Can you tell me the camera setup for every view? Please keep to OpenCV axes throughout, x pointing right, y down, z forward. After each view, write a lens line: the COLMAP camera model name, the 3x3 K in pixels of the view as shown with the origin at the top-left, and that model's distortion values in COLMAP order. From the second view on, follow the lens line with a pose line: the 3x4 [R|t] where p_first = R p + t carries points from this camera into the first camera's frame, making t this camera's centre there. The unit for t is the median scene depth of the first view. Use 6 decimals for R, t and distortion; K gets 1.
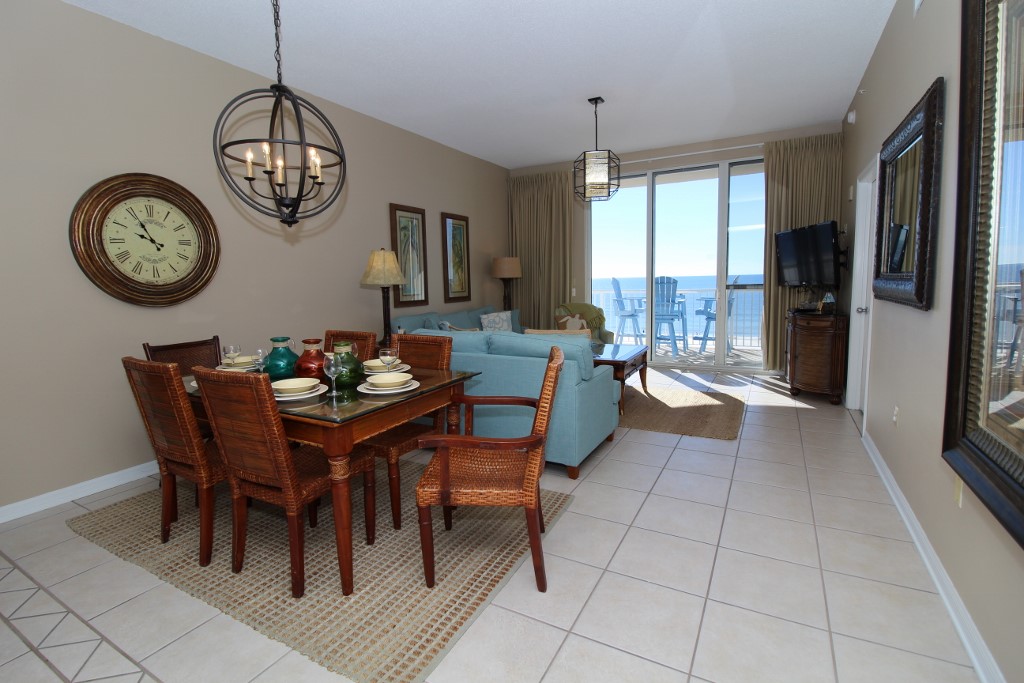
lens RADIAL K [[478.8, 0, 507.5], [0, 478.8, 335.9], [0, 0, 1]] dist [-0.004706, -0.007729]
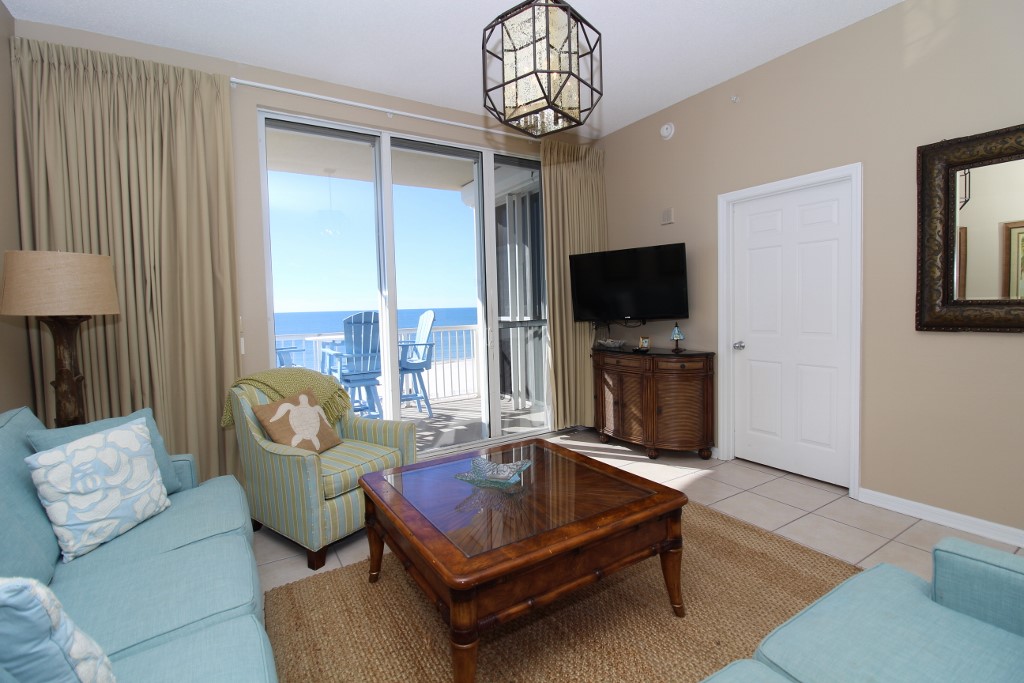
lens RADIAL K [[478.8, 0, 516.4], [0, 478.8, 331.6], [0, 0, 1]] dist [-0.004706, -0.007729]
pose [[0.477903, -0.036431, 0.877657, -0.156711], [0.116394, 0.992956, -0.022163, -0.075525], [-0.870667, 0.112745, 0.478777, 0.645021]]
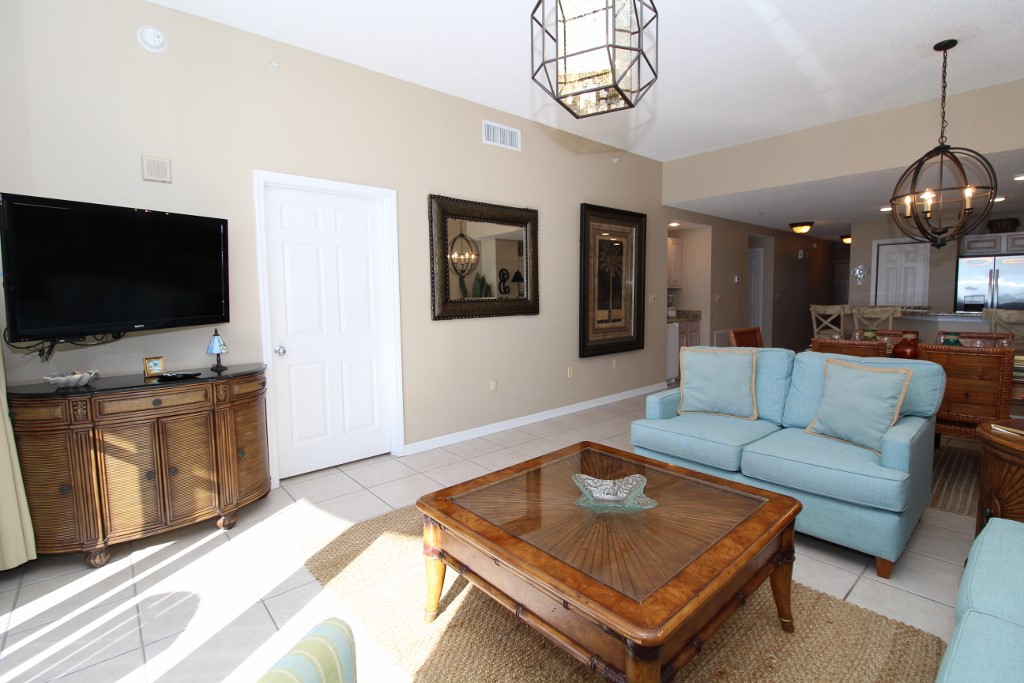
lens RADIAL K [[478.8, 0, 512.5], [0, 478.8, 335.8], [0, 0, 1]] dist [-0.004706, -0.007729]
pose [[-0.944929, 0.010525, 0.327107, 0.095021], [0.075316, 0.979650, 0.186048, -0.134932], [-0.318492, 0.200438, -0.926492, 1.101585]]
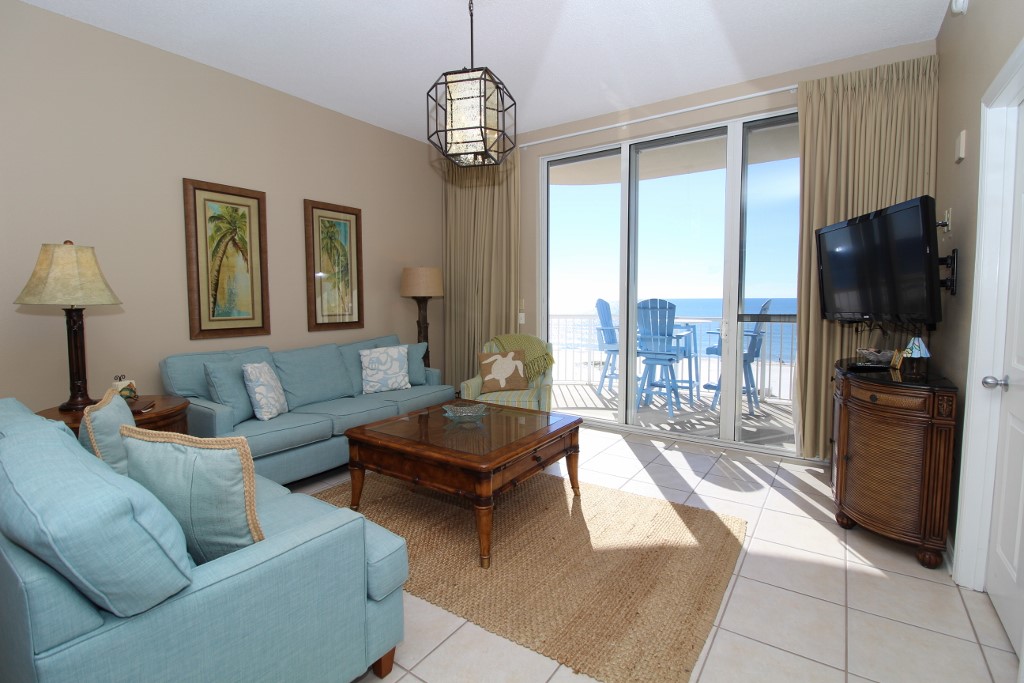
lens RADIAL K [[478.8, 0, 510.7], [0, 478.8, 333.9], [0, 0, 1]] dist [-0.004706, -0.007729]
pose [[0.994837, 0.027534, -0.097675, 0.223999], [-0.031361, 0.998791, -0.037863, -0.048039], [0.096514, 0.040731, 0.994498, 0.347667]]
